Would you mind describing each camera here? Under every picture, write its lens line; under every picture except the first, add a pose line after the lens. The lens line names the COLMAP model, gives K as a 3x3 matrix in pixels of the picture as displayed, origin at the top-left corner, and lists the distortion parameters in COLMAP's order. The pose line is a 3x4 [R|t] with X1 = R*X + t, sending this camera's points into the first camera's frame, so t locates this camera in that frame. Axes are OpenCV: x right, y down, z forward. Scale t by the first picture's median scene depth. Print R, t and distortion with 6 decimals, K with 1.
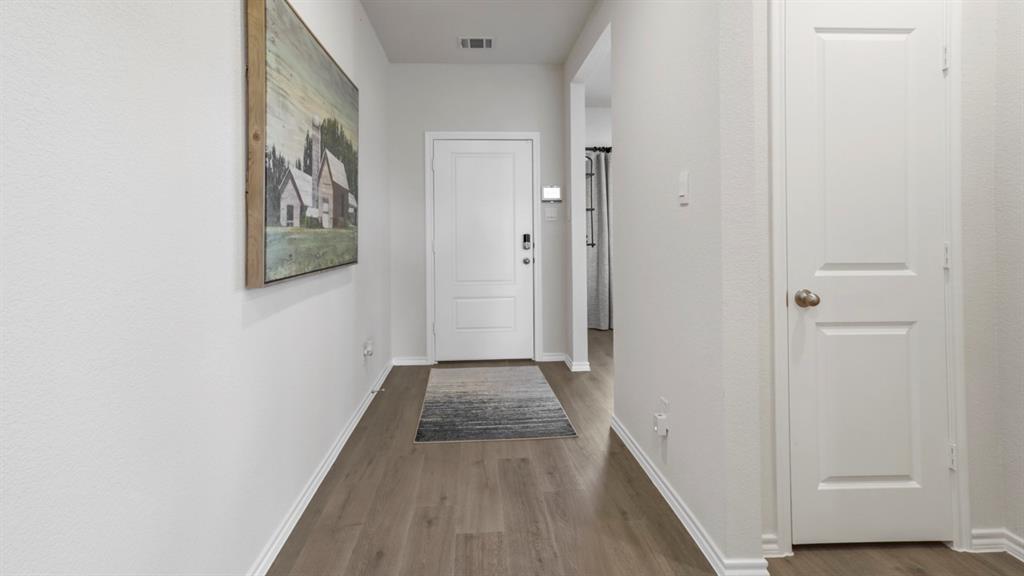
lens RADIAL K [[474.6, 0, 508.3], [0, 474.6, 224.8], [0, 0, 1]] dist [0.002093, 0.000115]
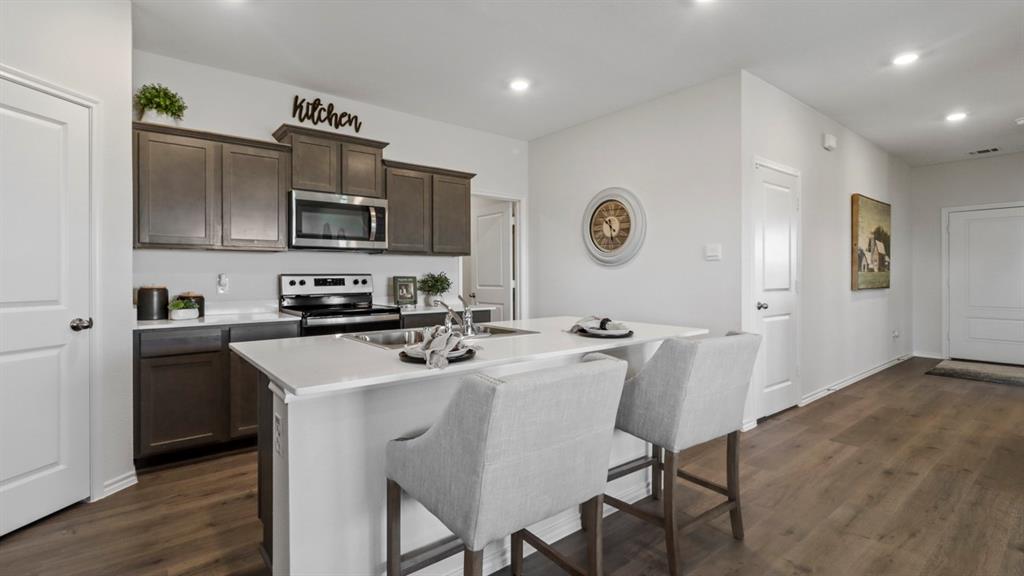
lens RADIAL K [[470.3, 0, 507.6], [0, 470.3, 279.5], [0, 0, 1]] dist [0.000667, -0.000028]
pose [[0.566385, 0.012470, -0.824046, 0.583498], [0.014479, 0.999581, 0.025078, -0.045053], [0.824013, -0.026135, 0.565967, -2.082756]]
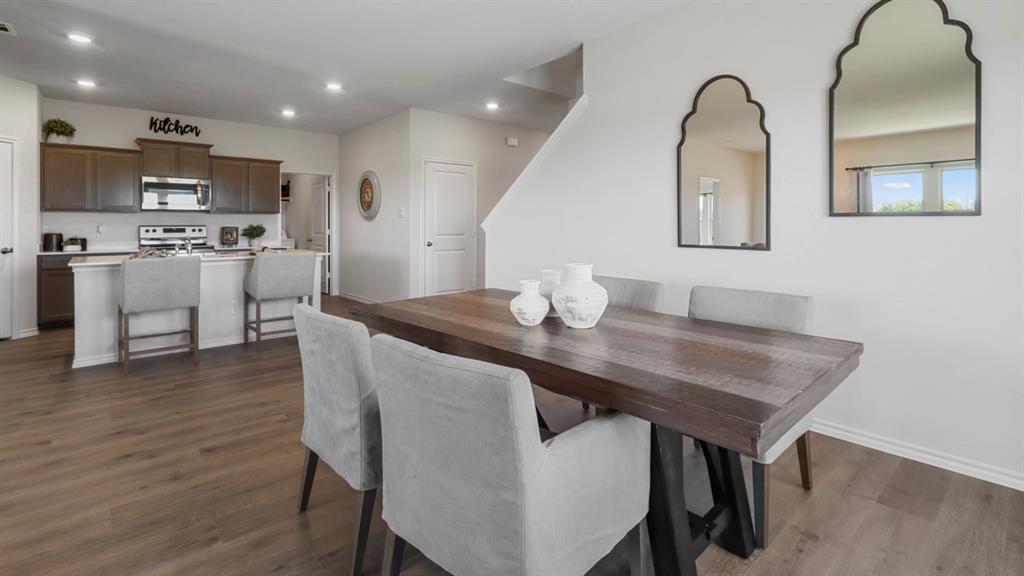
lens RADIAL K [[474.6, 0, 508.3], [0, 474.6, 224.8], [0, 0, 1]] dist [0.002093, 0.000115]
pose [[0.602316, 0.002143, -0.798255, 2.372462], [0.014527, 0.999801, 0.013645, -0.044425], [0.798126, -0.019814, 0.602165, -1.736722]]
